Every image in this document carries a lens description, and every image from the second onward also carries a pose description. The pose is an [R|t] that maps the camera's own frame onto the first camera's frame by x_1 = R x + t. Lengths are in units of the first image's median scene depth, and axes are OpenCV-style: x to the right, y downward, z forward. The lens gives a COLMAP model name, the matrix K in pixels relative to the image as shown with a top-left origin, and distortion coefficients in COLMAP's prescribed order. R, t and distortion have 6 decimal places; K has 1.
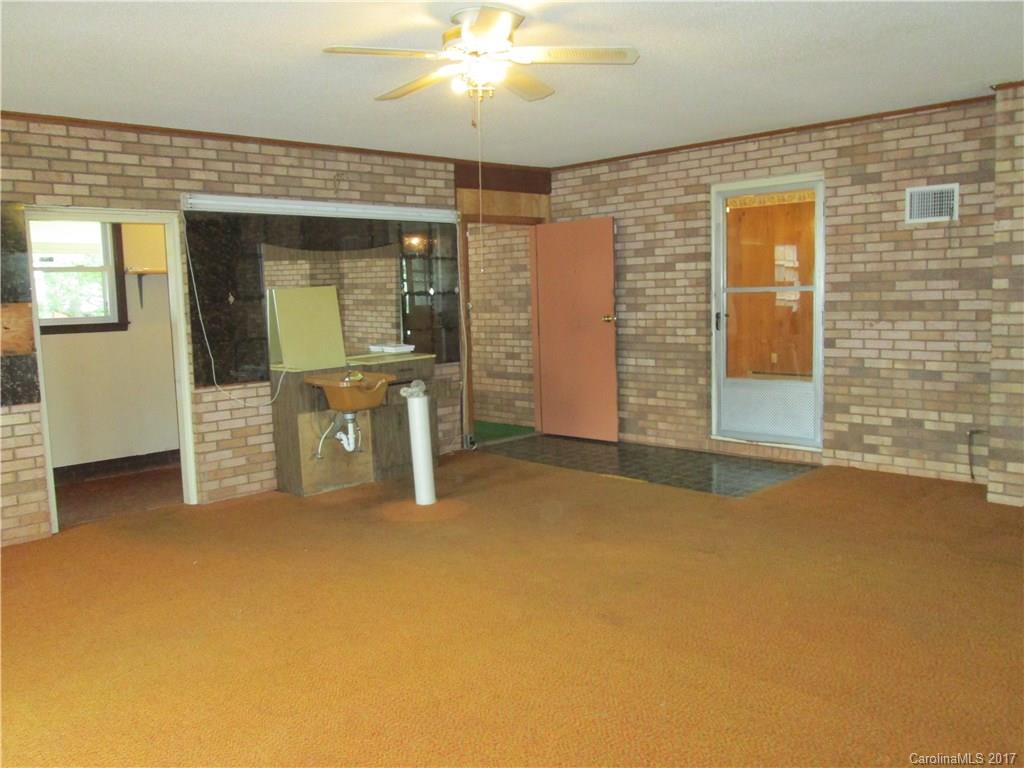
lens RADIAL K [[862.6, 0, 514.9], [0, 862.6, 388.0], [0, 0, 1]] dist [-0.058111, 0.065808]
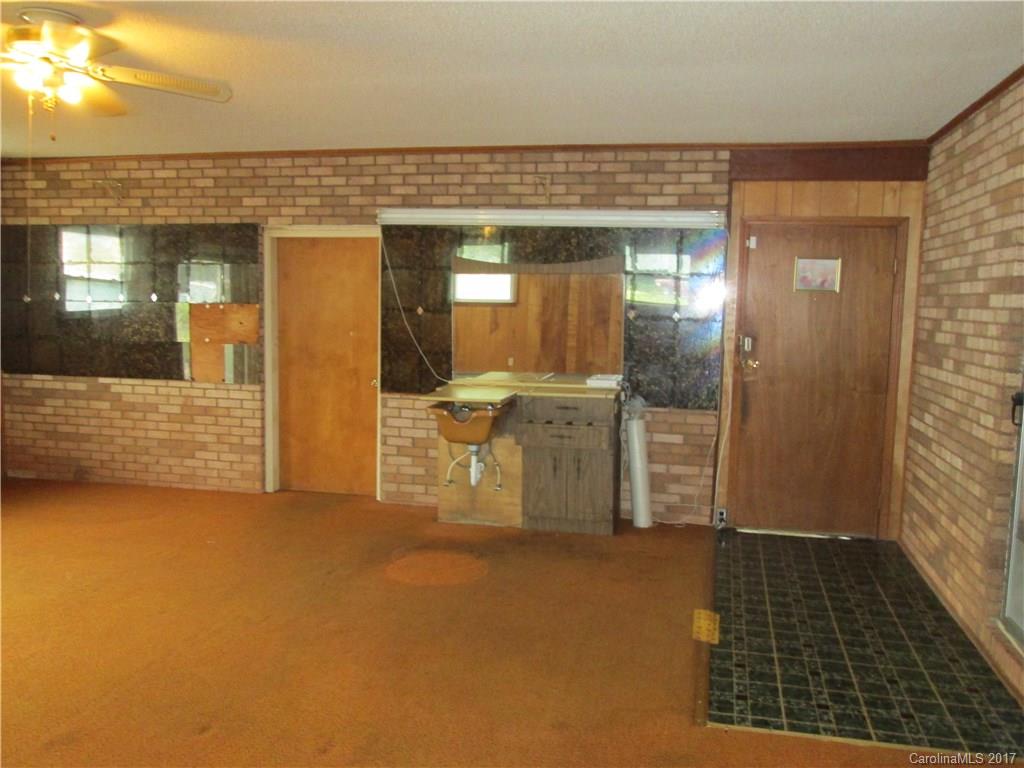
lens RADIAL K [[862.6, 0, 513.3], [0, 862.6, 383.7], [0, 0, 1]] dist [-0.058111, 0.065808]
pose [[0.533365, 0.130385, -0.835776, 0.574849], [-0.133079, 0.988679, 0.069312, -0.101277], [0.835351, 0.074255, 0.544678, 0.533070]]
